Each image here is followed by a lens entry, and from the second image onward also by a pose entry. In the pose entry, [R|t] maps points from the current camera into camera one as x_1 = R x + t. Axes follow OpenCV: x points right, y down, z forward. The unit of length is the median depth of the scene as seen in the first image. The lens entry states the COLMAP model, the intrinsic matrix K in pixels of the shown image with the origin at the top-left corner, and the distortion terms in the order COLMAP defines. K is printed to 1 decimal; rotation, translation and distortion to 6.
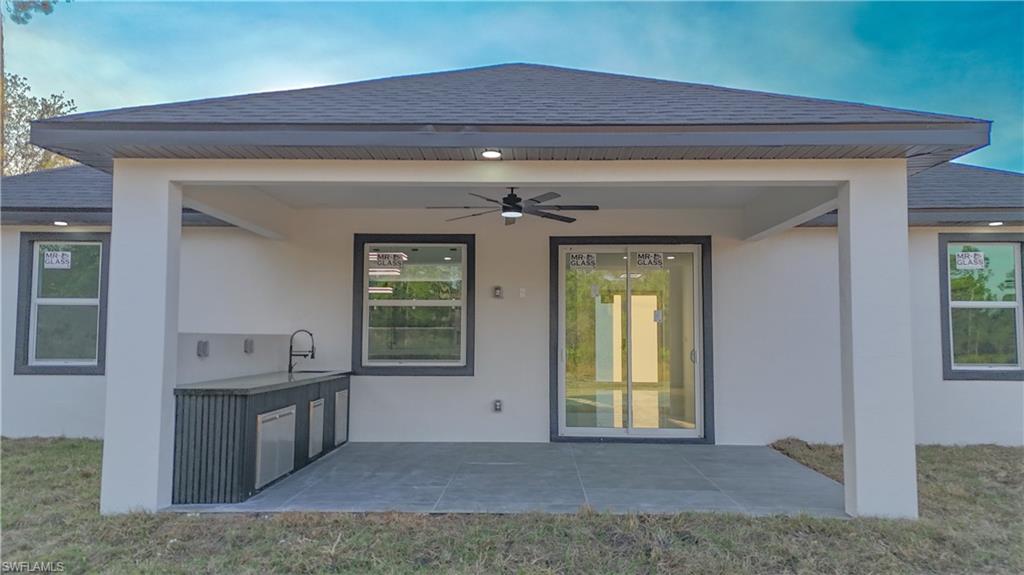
lens RADIAL K [[777.4, 0, 512.0], [0, 777.4, 287.5], [0, 0, 1]] dist [0.058601, -0.042647]
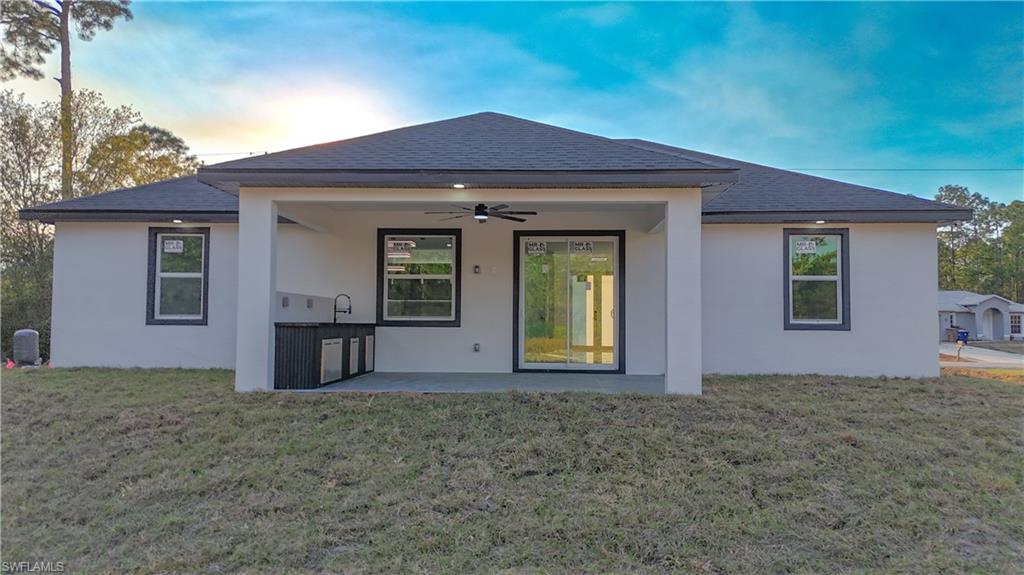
lens RADIAL K [[749.5, 0, 515.6], [0, 749.5, 287.5], [0, 0, 1]] dist [0.064653, -0.055748]
pose [[0.999916, 0.001378, -0.012893, 0.071319], [-0.001117, 0.999794, 0.020265, 0.011589], [0.012919, -0.020249, 0.999711, -0.390282]]
